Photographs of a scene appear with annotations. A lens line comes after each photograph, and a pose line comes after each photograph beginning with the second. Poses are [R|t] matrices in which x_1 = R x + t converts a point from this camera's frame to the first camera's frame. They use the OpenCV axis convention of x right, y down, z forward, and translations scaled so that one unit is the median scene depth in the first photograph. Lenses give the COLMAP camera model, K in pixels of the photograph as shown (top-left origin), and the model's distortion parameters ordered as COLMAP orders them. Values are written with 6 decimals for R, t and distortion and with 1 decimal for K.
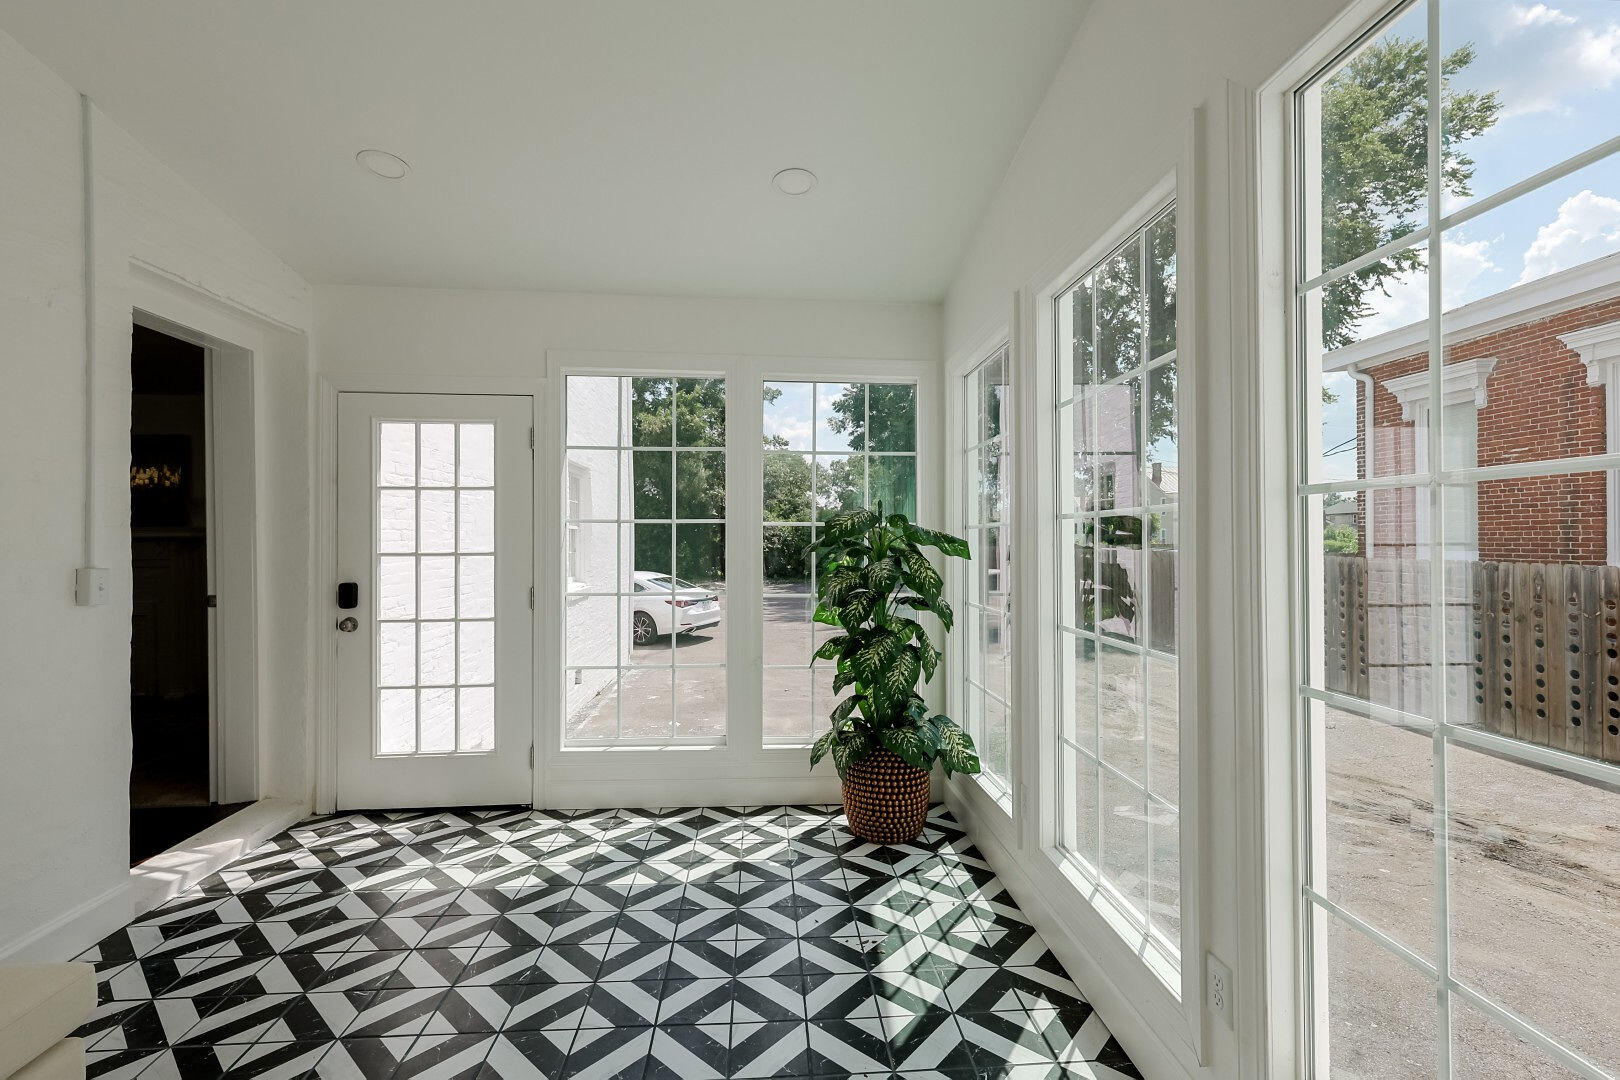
lens RADIAL K [[722.9, 0, 816.7], [0, 722.9, 539.9], [0, 0, 1]] dist [0.003498, 0.000275]
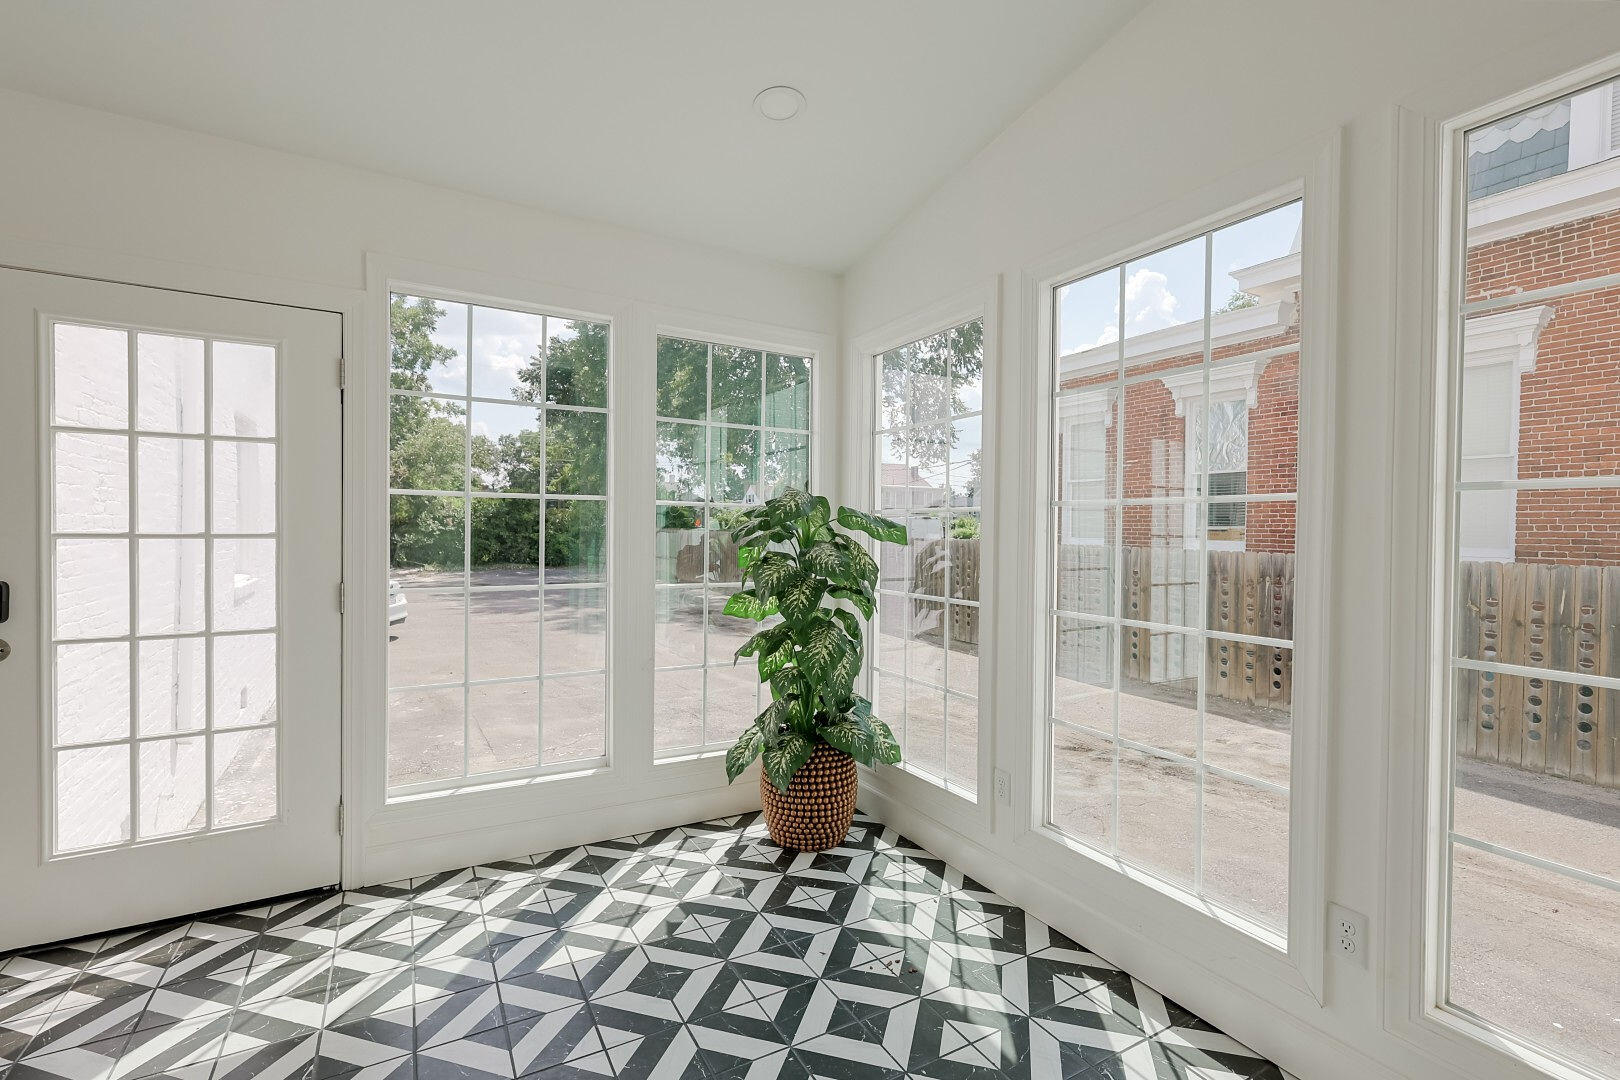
lens RADIAL K [[722.9, 0, 816.7], [0, 722.9, 539.9], [0, 0, 1]] dist [0.003498, 0.000275]
pose [[0.902578, 0.004393, 0.430504, -0.302707], [-0.013688, 0.999735, 0.018496, 0.003761], [-0.430309, -0.022586, 0.902399, 0.167354]]
